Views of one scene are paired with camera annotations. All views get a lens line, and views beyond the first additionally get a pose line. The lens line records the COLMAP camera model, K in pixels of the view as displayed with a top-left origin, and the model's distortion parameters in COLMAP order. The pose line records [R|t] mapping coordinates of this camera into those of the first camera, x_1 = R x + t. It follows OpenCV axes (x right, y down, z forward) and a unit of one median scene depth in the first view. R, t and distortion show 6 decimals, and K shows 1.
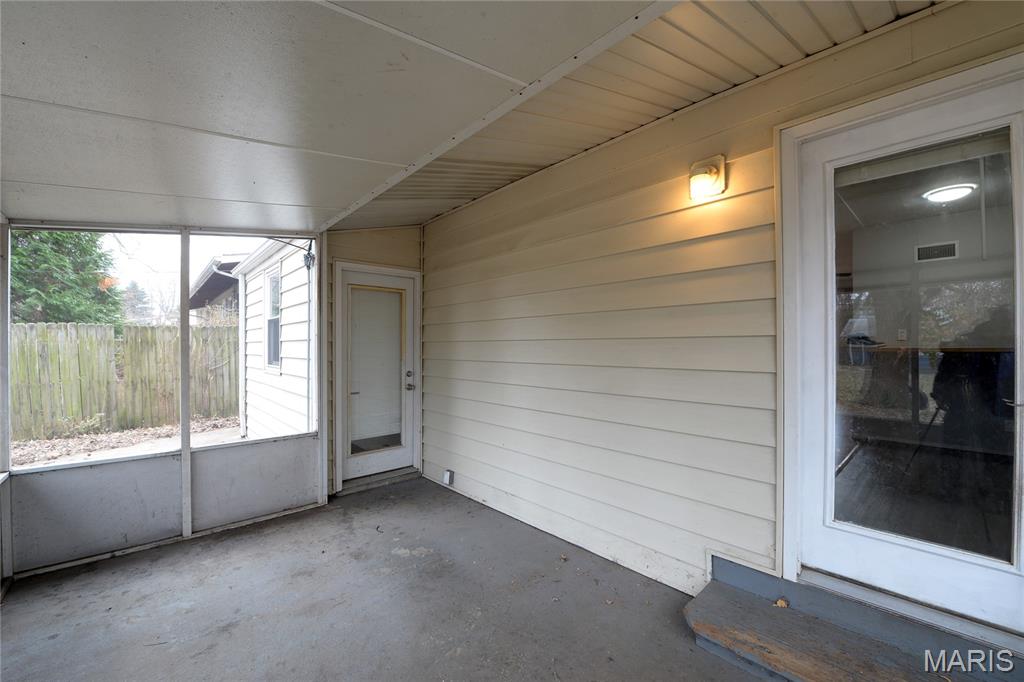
lens RADIAL K [[413.2, 0, 512.5], [0, 413.2, 345.2], [0, 0, 1]] dist [-0.015342, -0.000088]
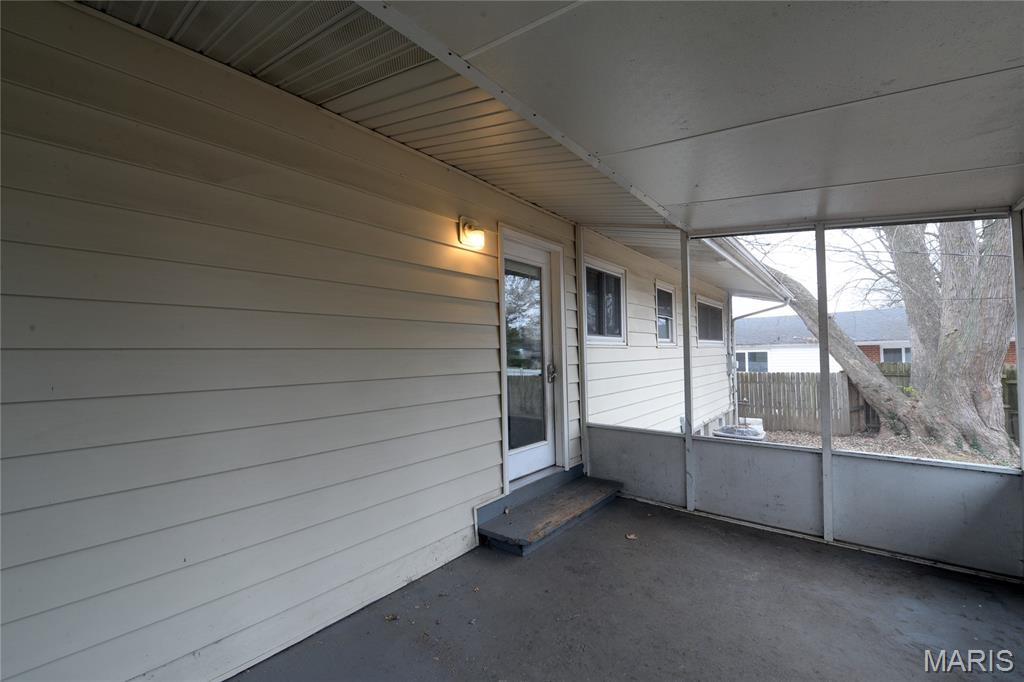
lens RADIAL K [[413.2, 0, 512.5], [0, 413.2, 345.2], [0, 0, 1]] dist [-0.015342, -0.000088]
pose [[-0.142964, 0.033380, 0.989165, -0.864077], [0.022671, 0.999279, -0.030445, 0.013700], [-0.989468, 0.018073, -0.143617, 1.034116]]
